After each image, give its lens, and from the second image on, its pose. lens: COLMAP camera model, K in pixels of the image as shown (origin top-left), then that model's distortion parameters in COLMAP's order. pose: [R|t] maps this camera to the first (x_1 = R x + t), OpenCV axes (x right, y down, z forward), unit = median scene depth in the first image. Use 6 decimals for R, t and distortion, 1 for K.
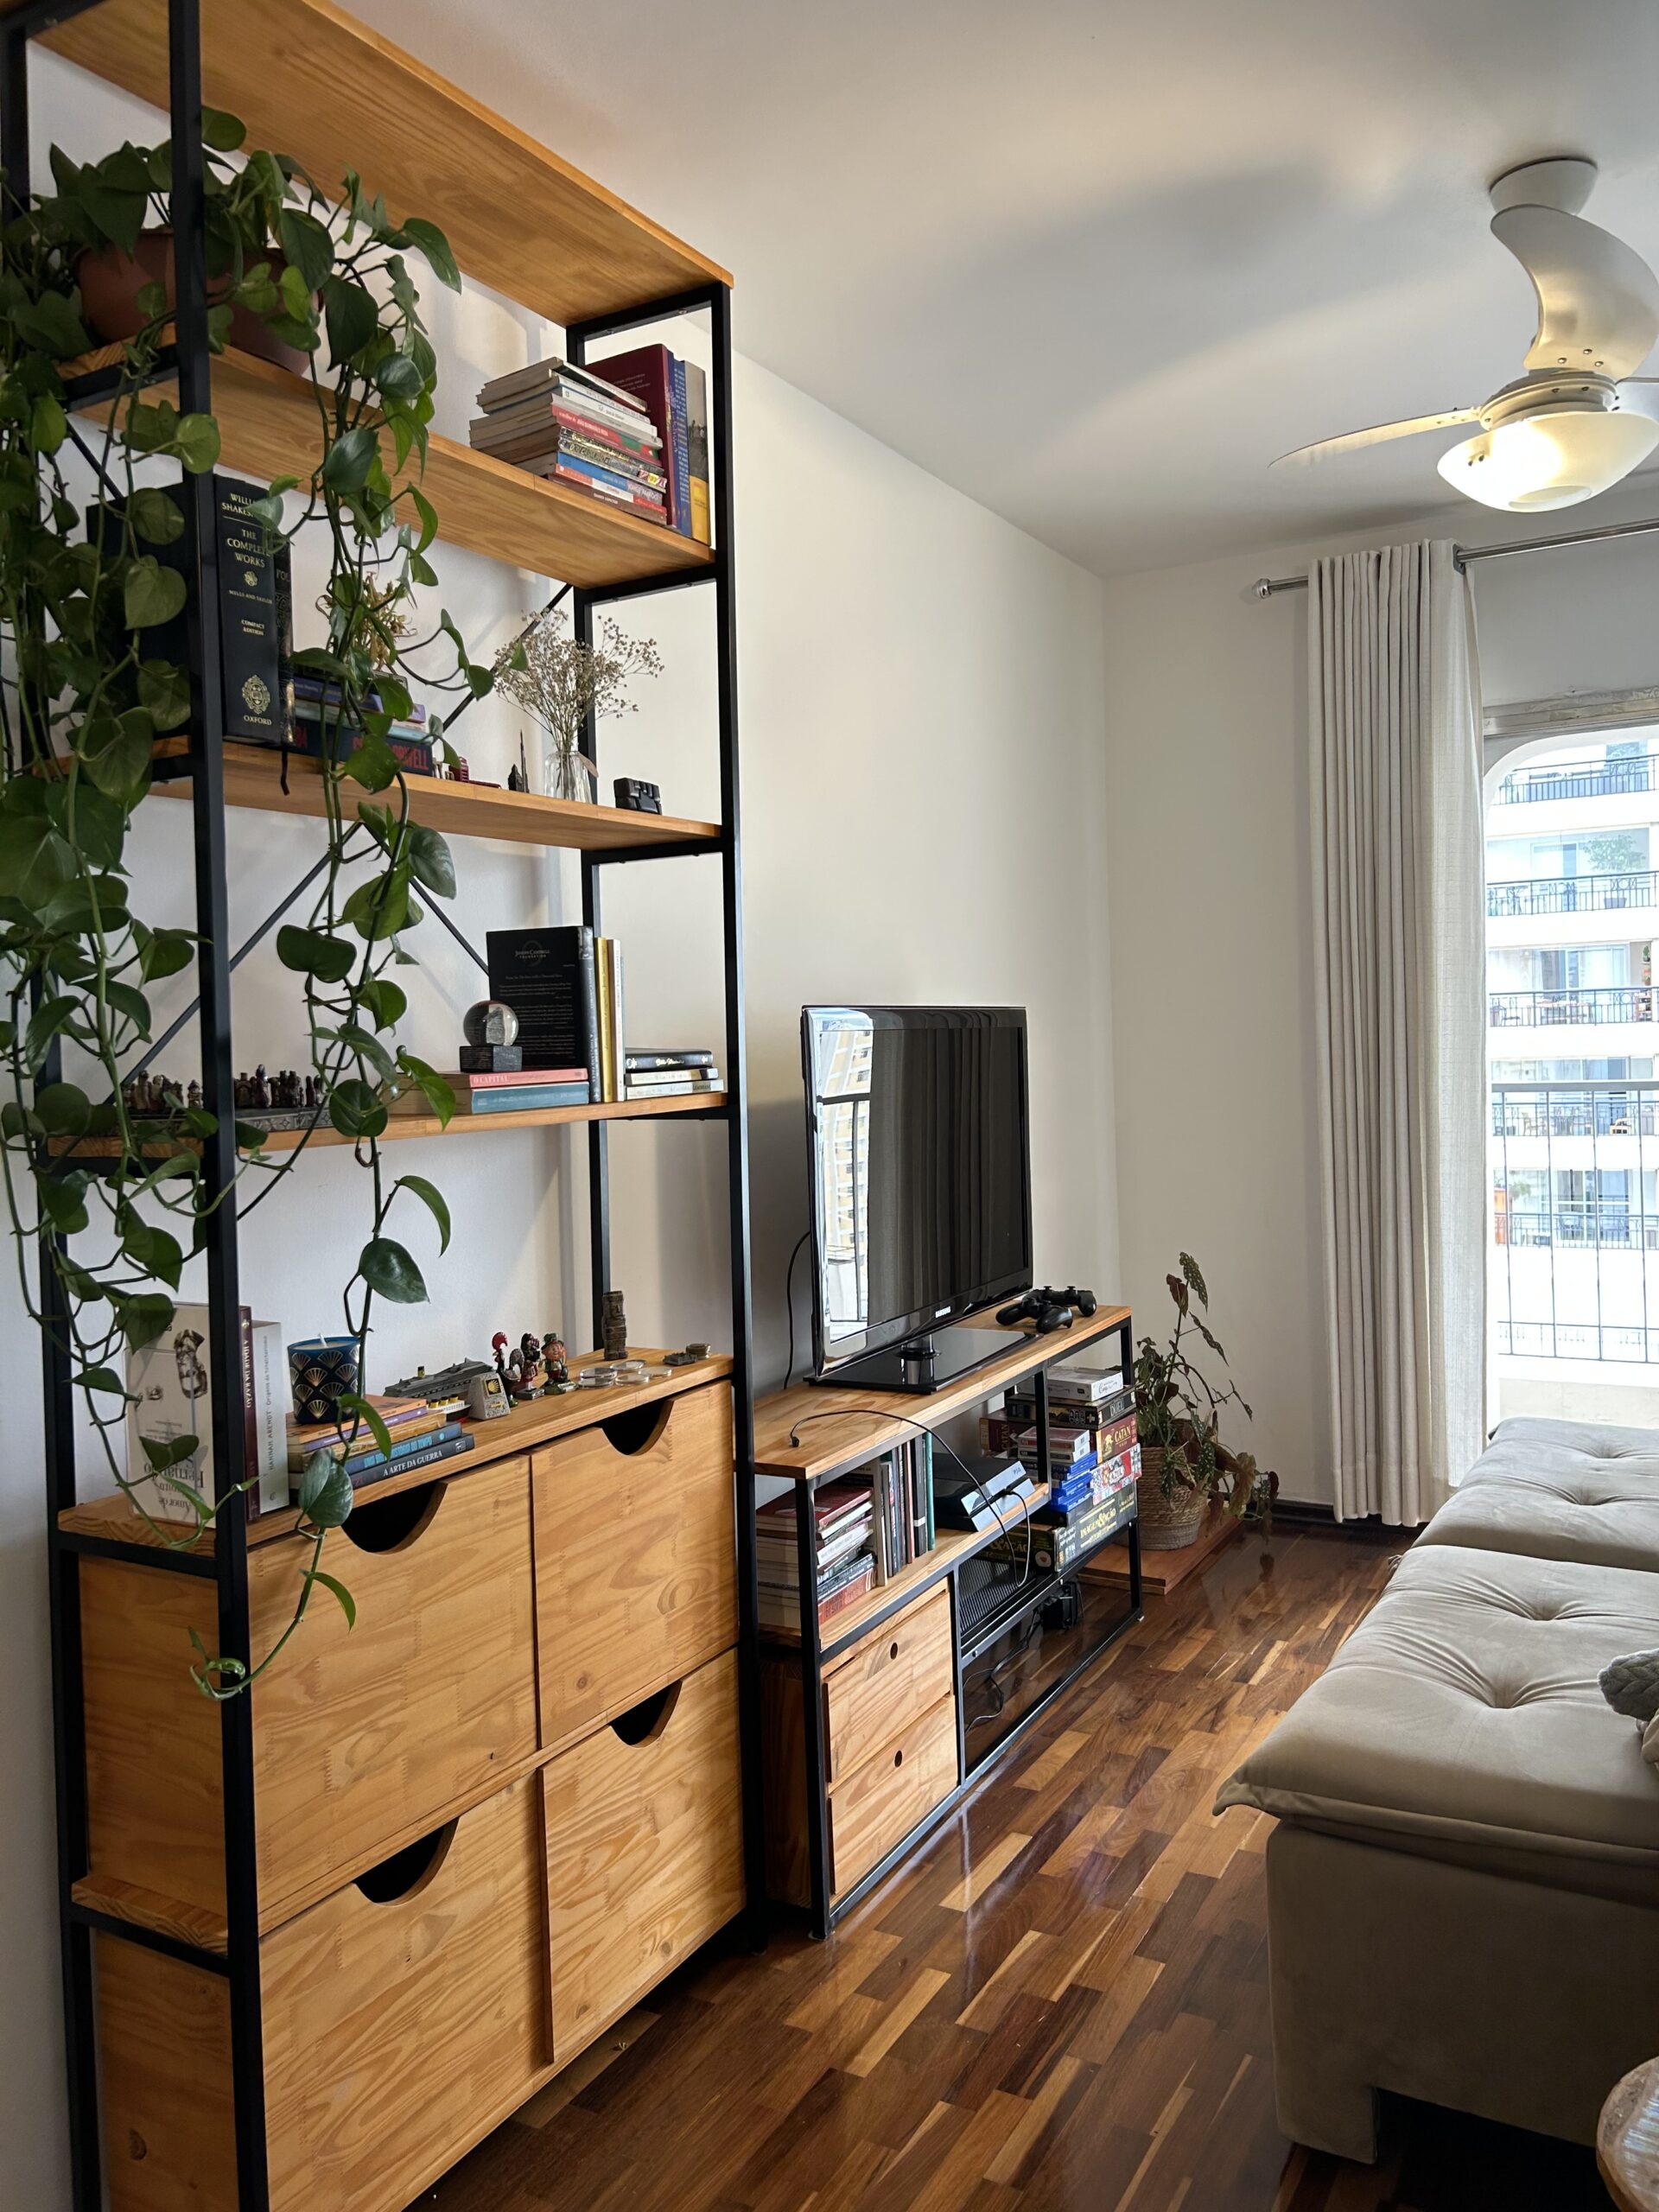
lens RADIAL K [[1670.9, 0, 824.4], [0, 1670.9, 1103.2], [0, 0, 1]] dist [0.056139, -0.051097]
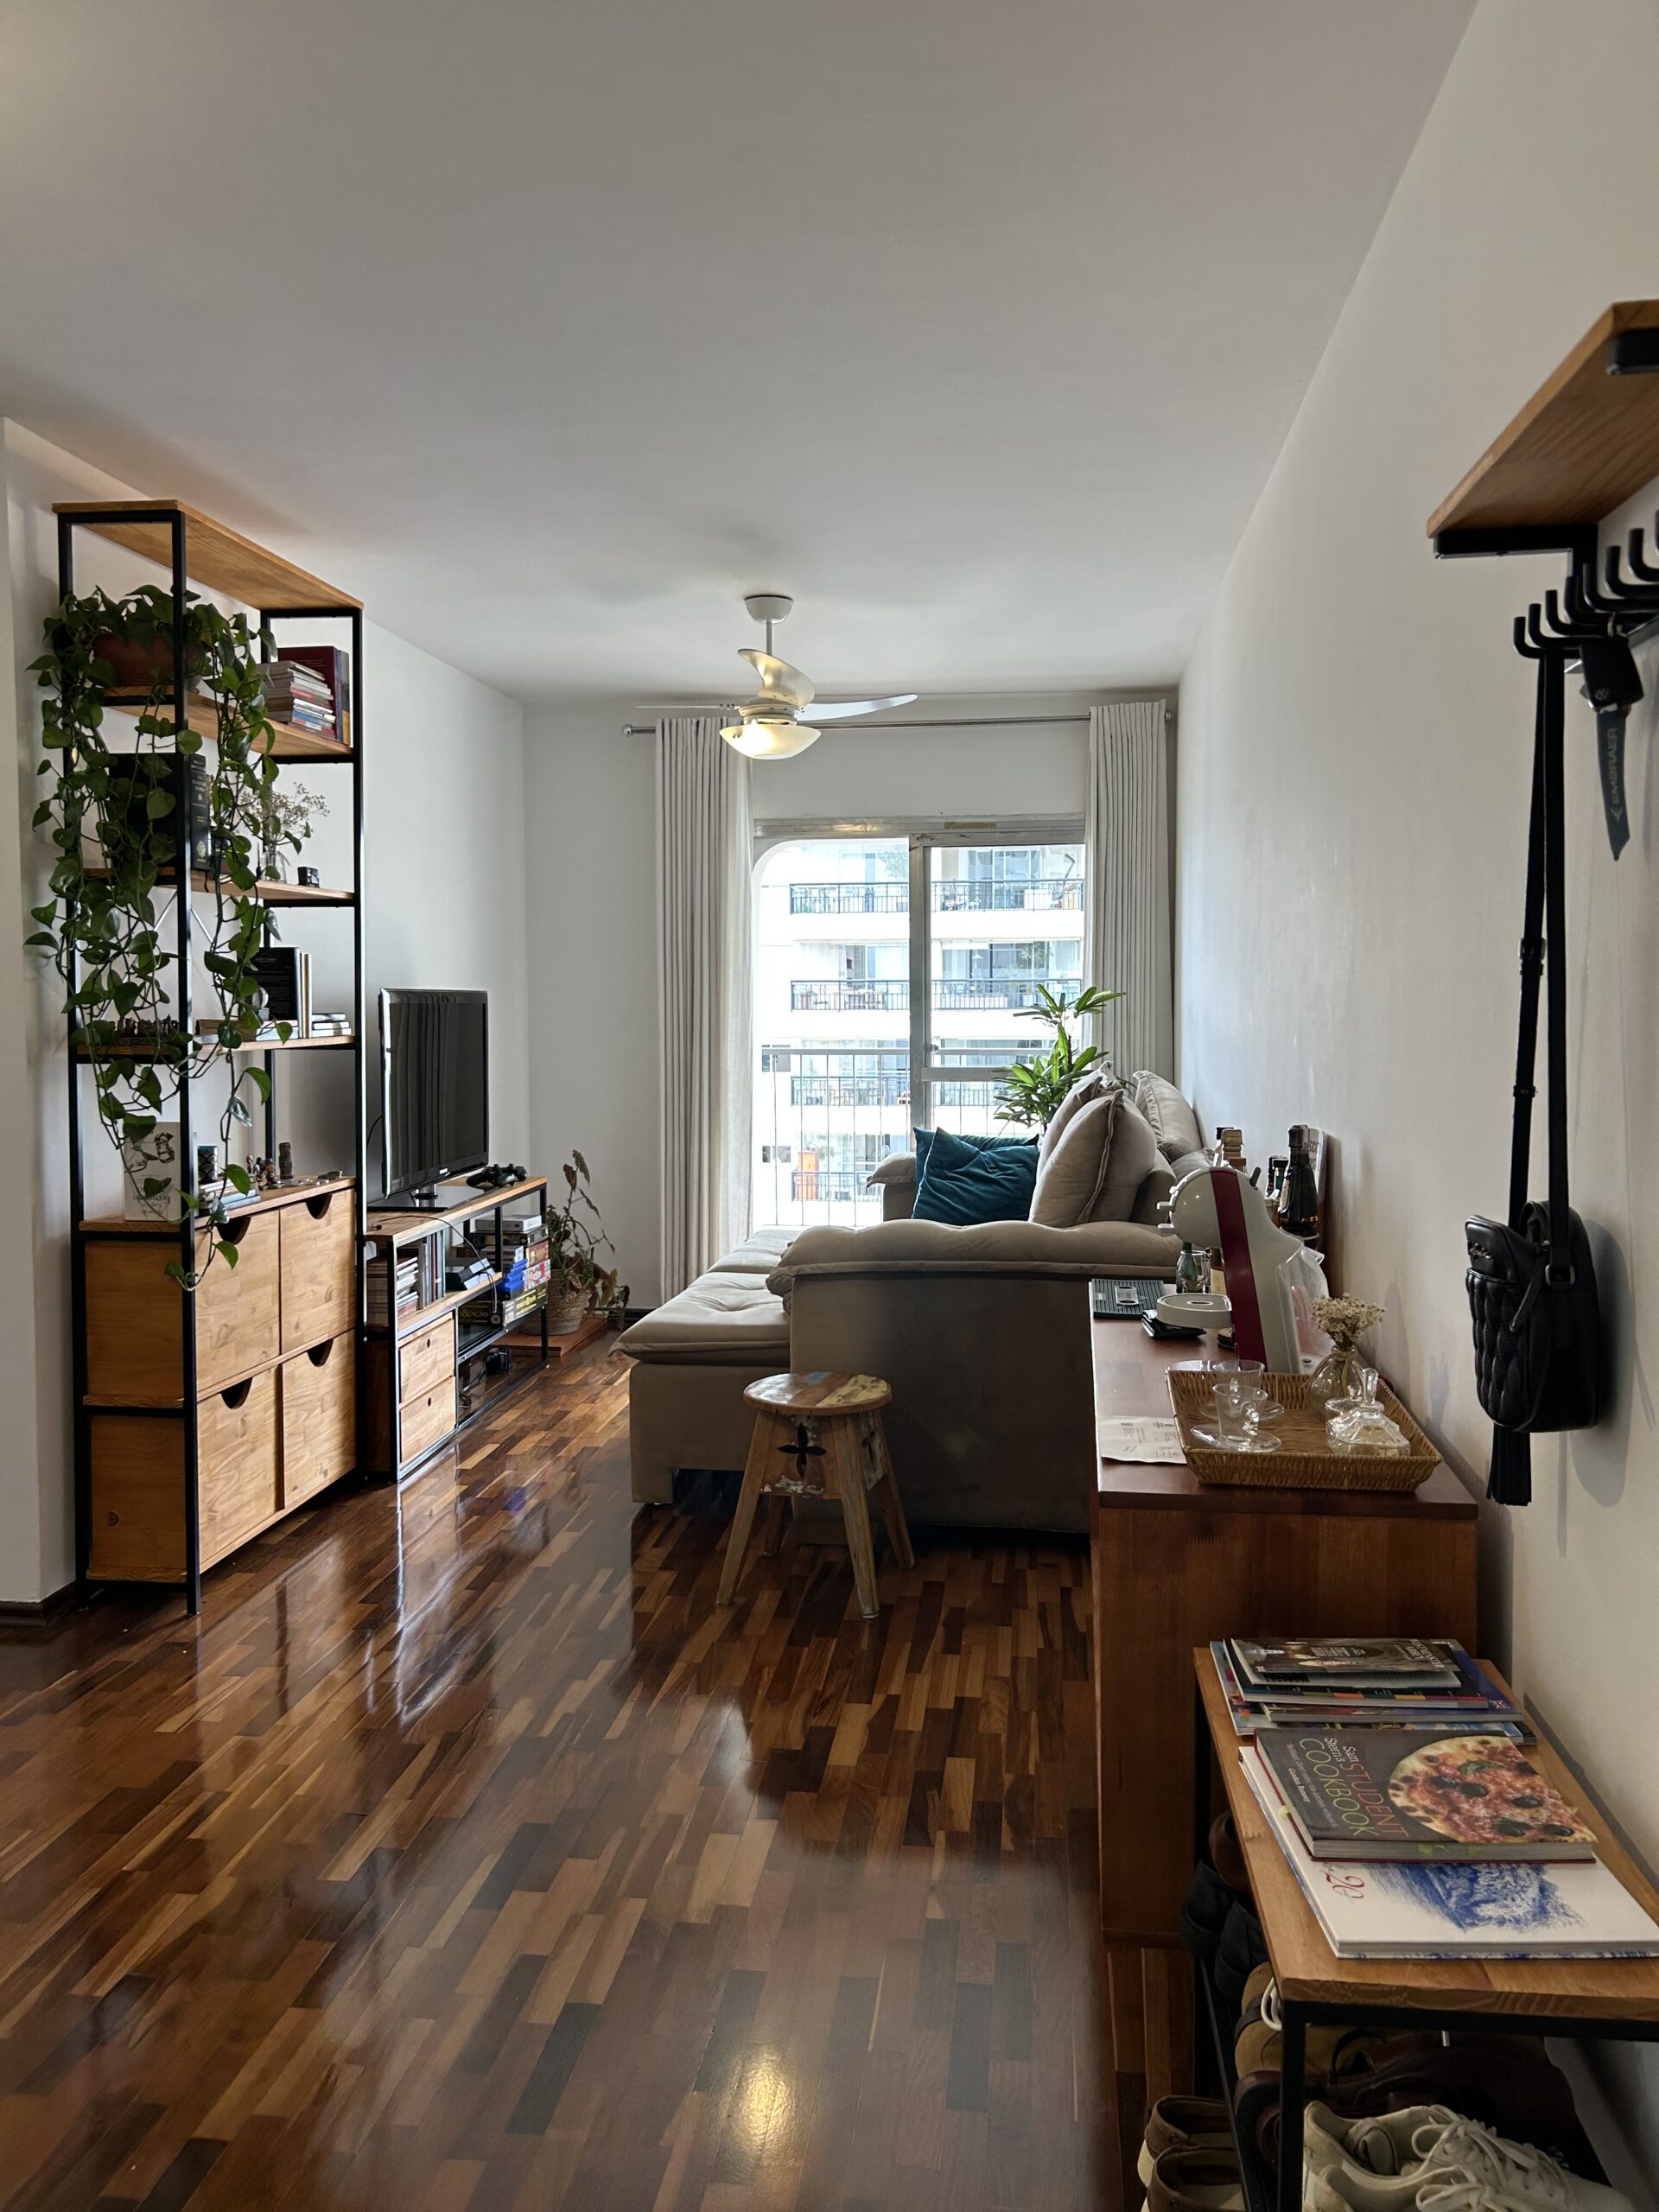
lens RADIAL K [[1670.9, 0, 837.1], [0, 1670.9, 1091.4], [0, 0, 1]] dist [0.056139, -0.051097]
pose [[0.924042, 0.013542, 0.382050, -0.226091], [-0.017490, 0.999824, 0.006861, 0.027648], [-0.381890, -0.013022, 0.924116, -0.776028]]
